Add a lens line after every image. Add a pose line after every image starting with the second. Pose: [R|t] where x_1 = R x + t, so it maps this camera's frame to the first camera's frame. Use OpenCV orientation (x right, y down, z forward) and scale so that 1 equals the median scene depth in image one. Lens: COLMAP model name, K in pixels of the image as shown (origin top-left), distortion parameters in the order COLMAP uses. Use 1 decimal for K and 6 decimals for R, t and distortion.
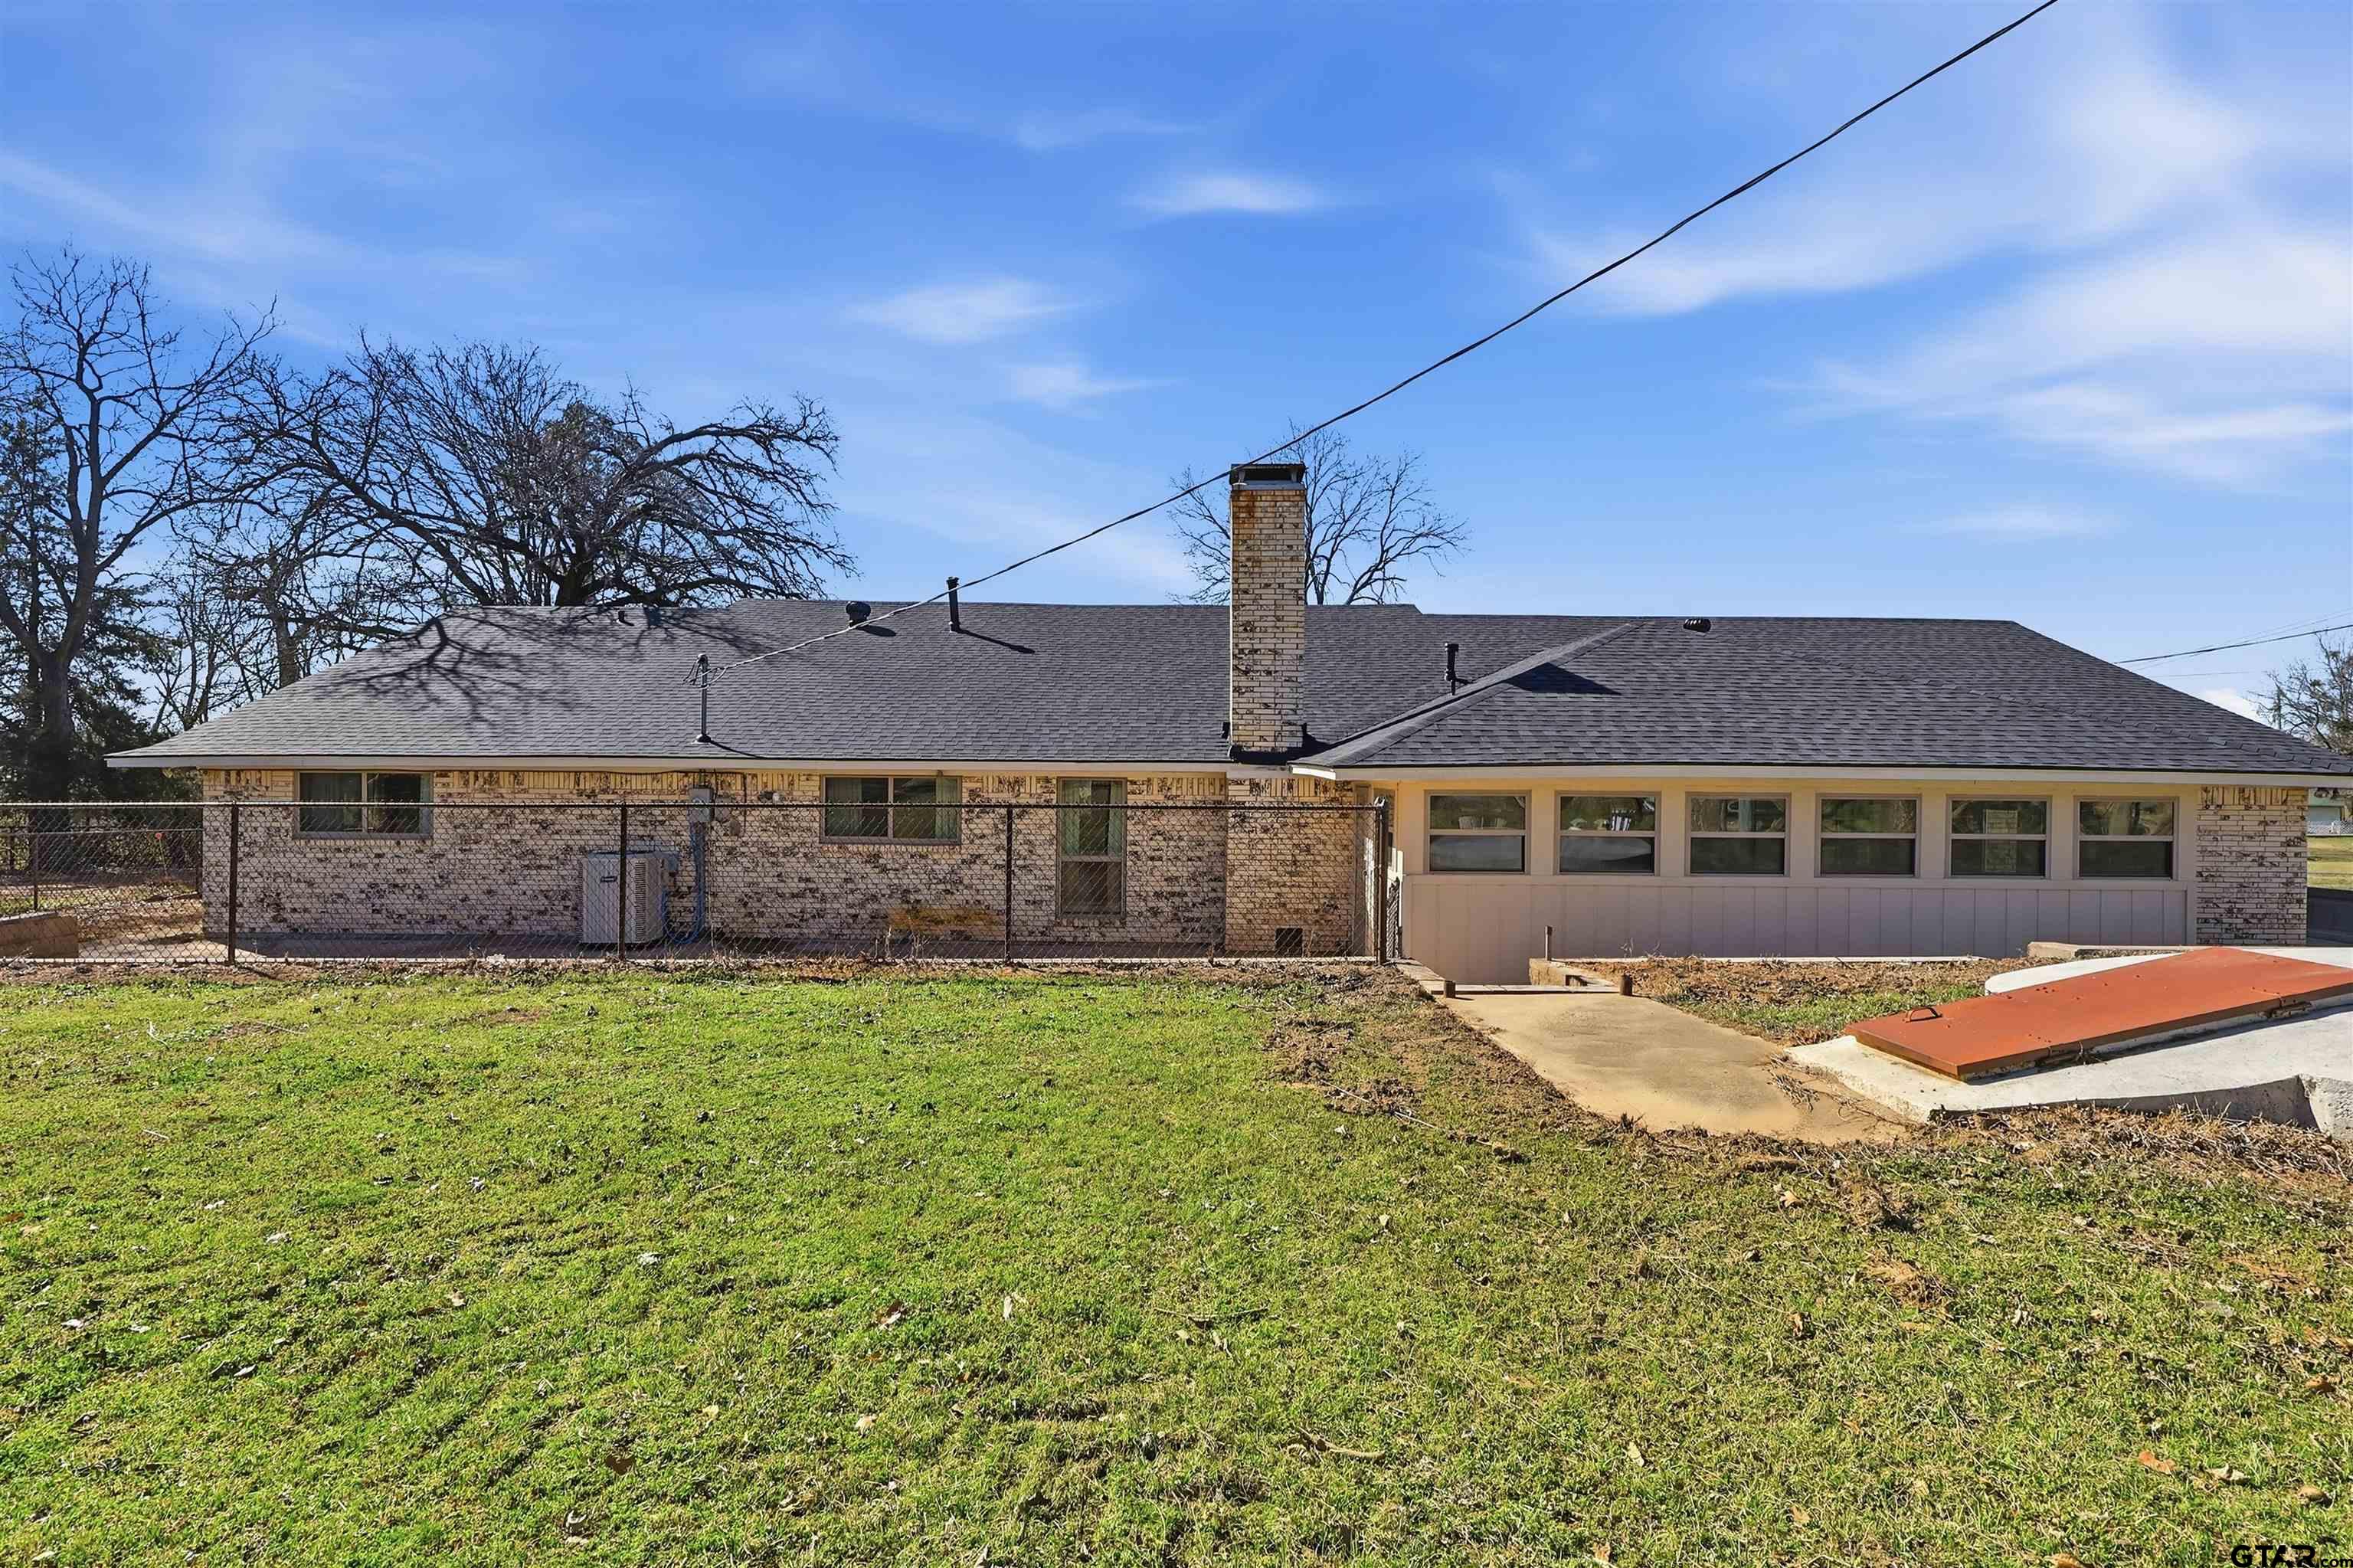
lens RADIAL K [[1170.2, 0, 1177.4], [0, 1170.2, 779.4], [0, 0, 1]] dist [-0.000626, -0.000066]
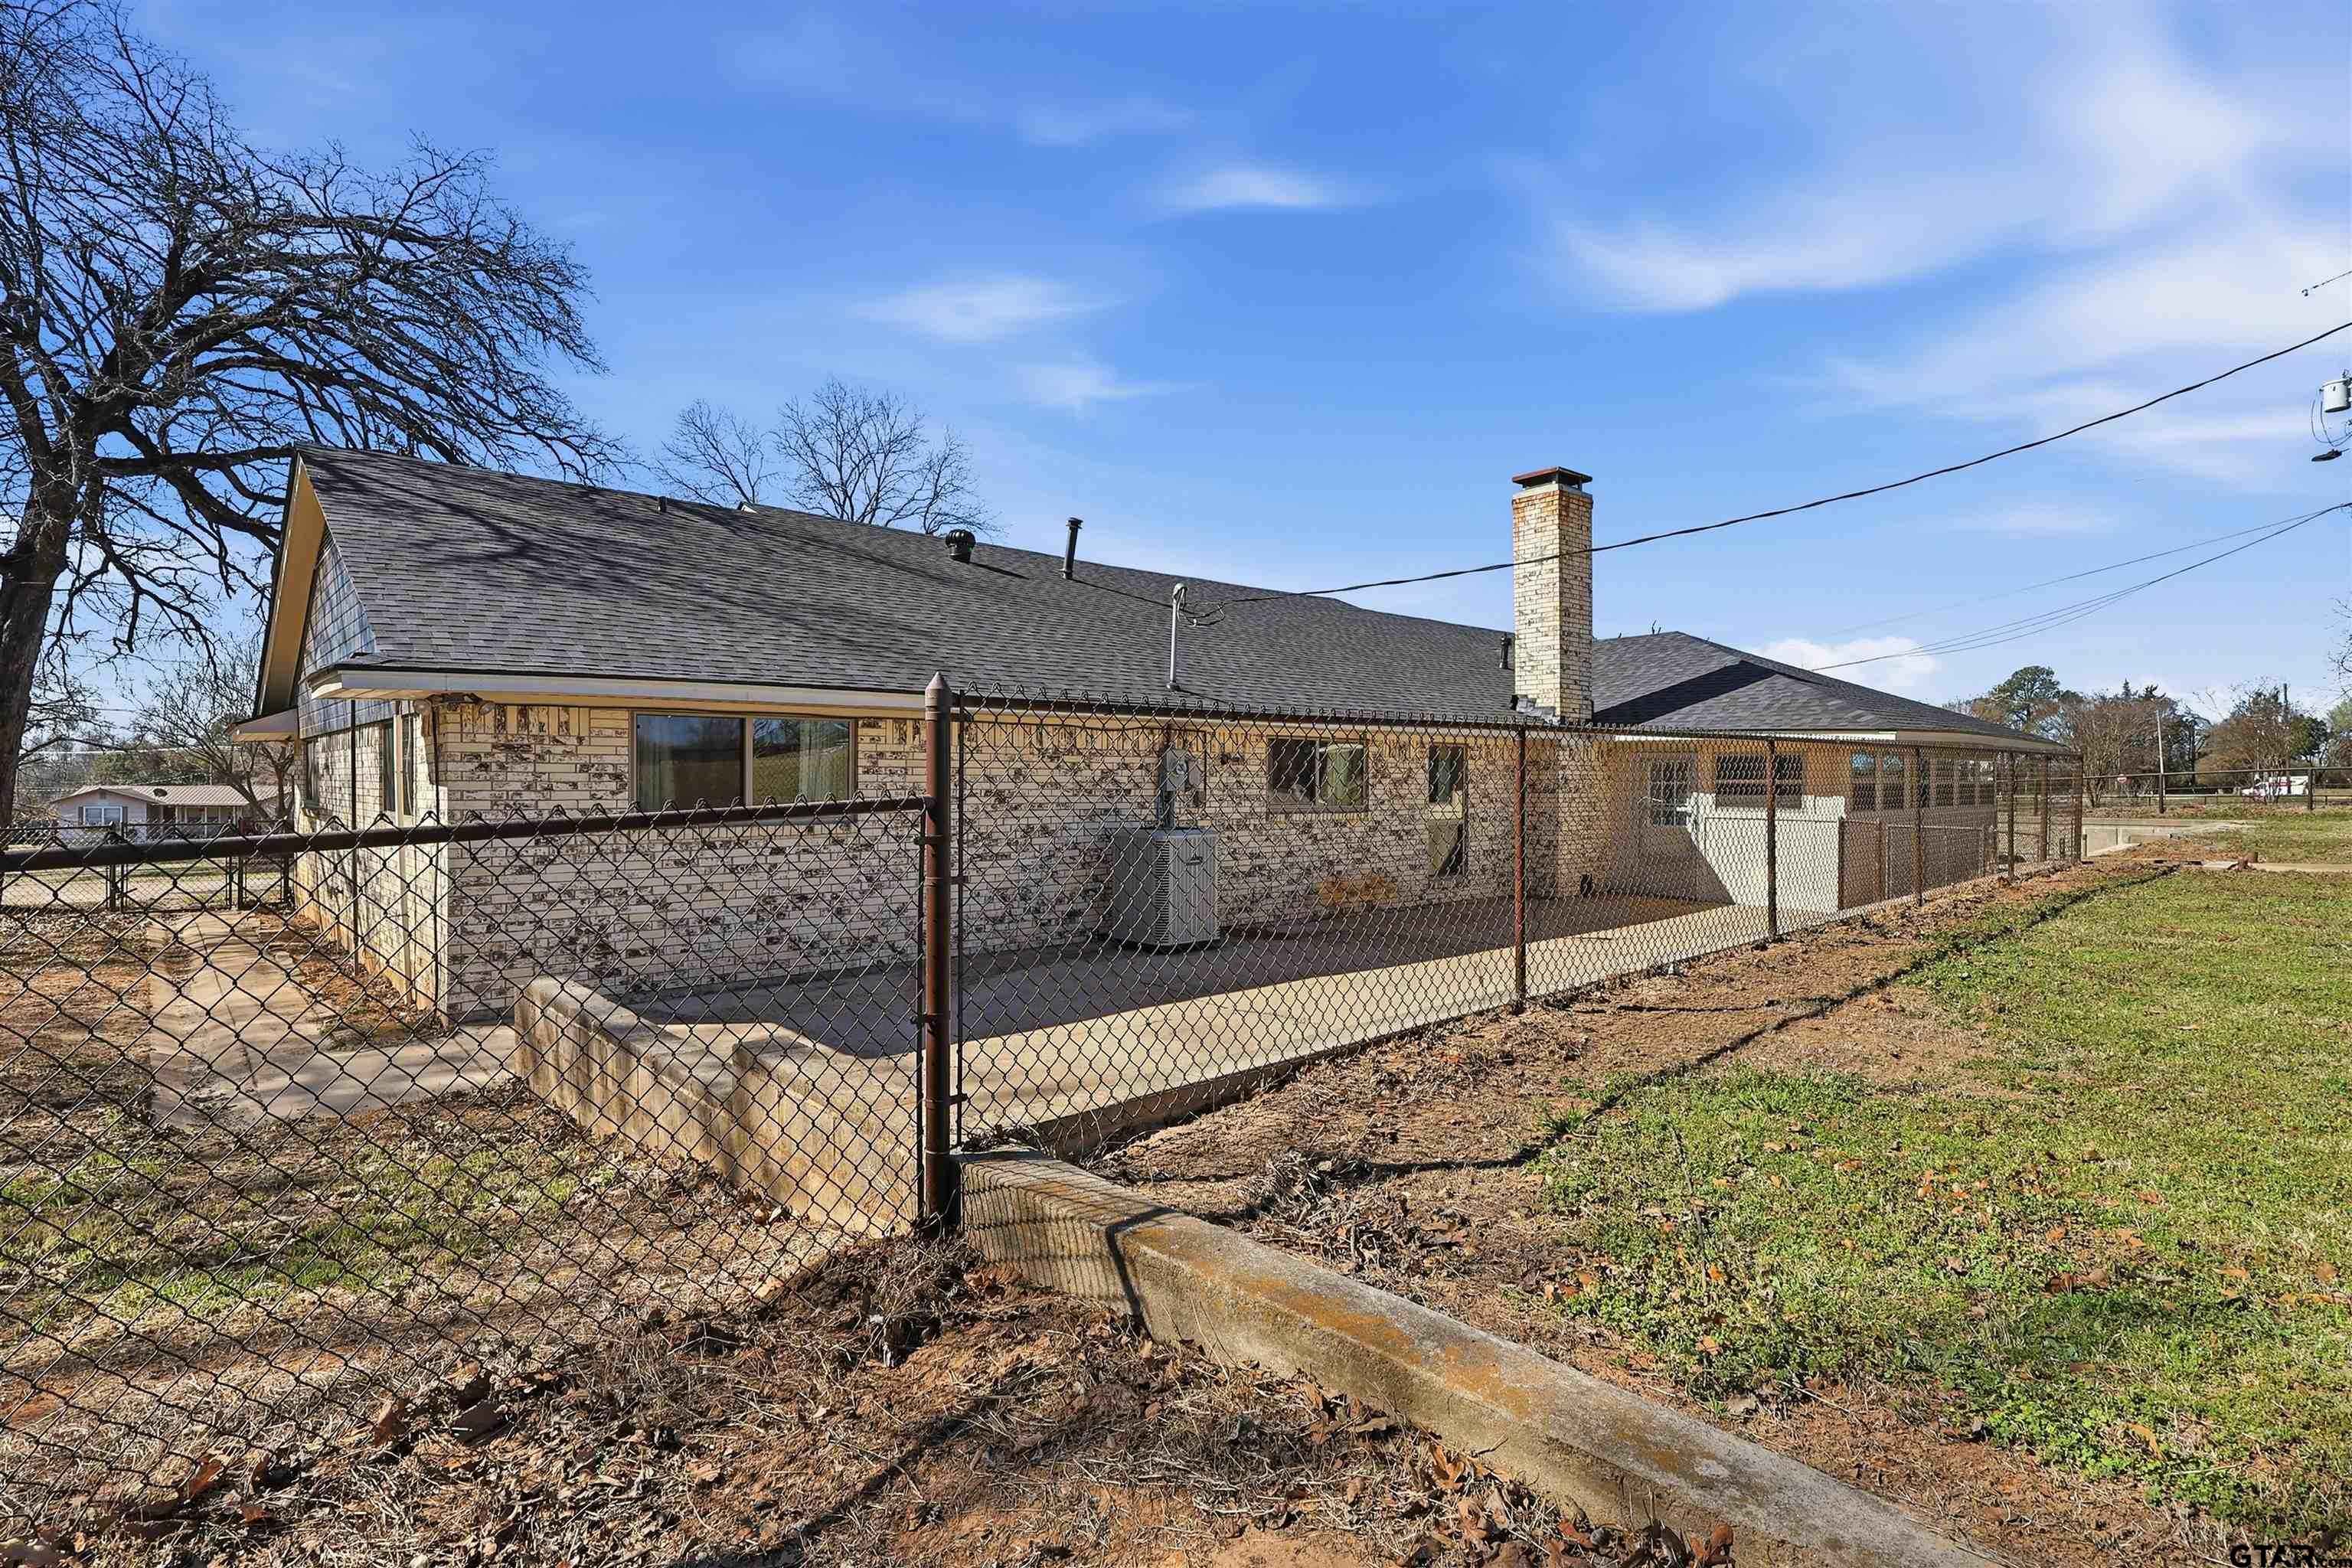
lens RADIAL K [[1169.7, 0, 1176.8], [0, 1169.7, 784.5], [0, 0, 1]] dist [-0.000626, -0.000066]
pose [[0.744886, -0.009110, 0.667129, -0.938941], [0.005652, 0.999957, 0.007344, 0.026280], [-0.667168, -0.001700, 0.744906, 0.393255]]
